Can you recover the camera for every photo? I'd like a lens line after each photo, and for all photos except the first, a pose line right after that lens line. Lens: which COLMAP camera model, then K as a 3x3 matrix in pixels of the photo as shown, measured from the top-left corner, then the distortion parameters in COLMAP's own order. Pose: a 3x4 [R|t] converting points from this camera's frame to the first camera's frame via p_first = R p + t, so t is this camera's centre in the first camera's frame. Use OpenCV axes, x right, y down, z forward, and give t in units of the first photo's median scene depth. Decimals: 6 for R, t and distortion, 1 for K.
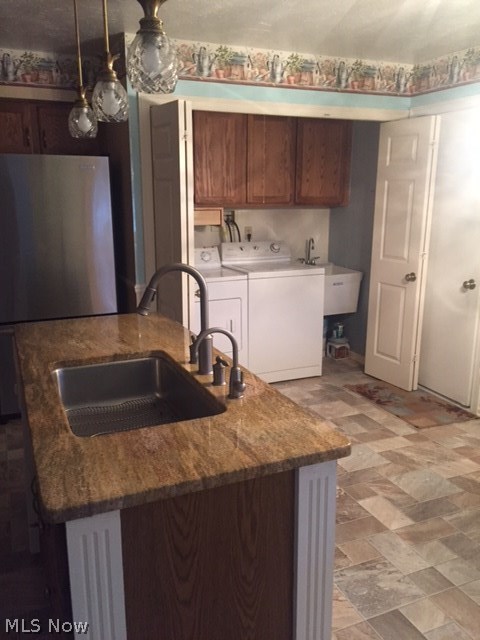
lens RADIAL K [[548.3, 0, 241.7], [0, 548.3, 320.6], [0, 0, 1]] dist [0.069507, -0.075744]
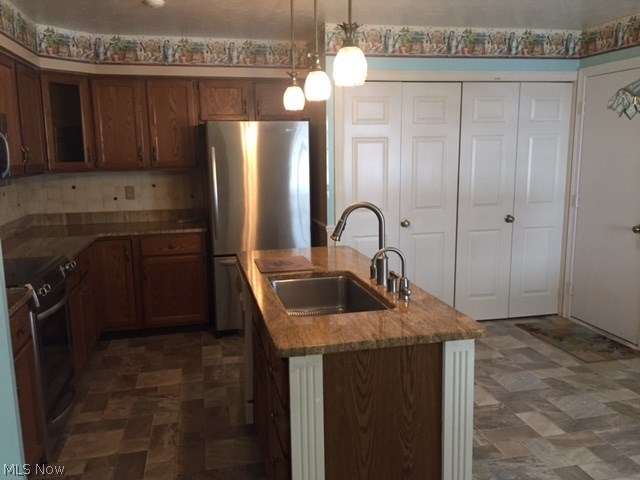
lens RADIAL K [[548.3, 0, 318.3], [0, 548.3, 238.7], [0, 0, 1]] dist [0.069507, -0.075744]
pose [[0.981028, 0.016616, -0.193154, 0.026451], [-0.028691, 0.997793, -0.059890, 0.048130], [0.191733, 0.064296, 0.979339, -0.232008]]
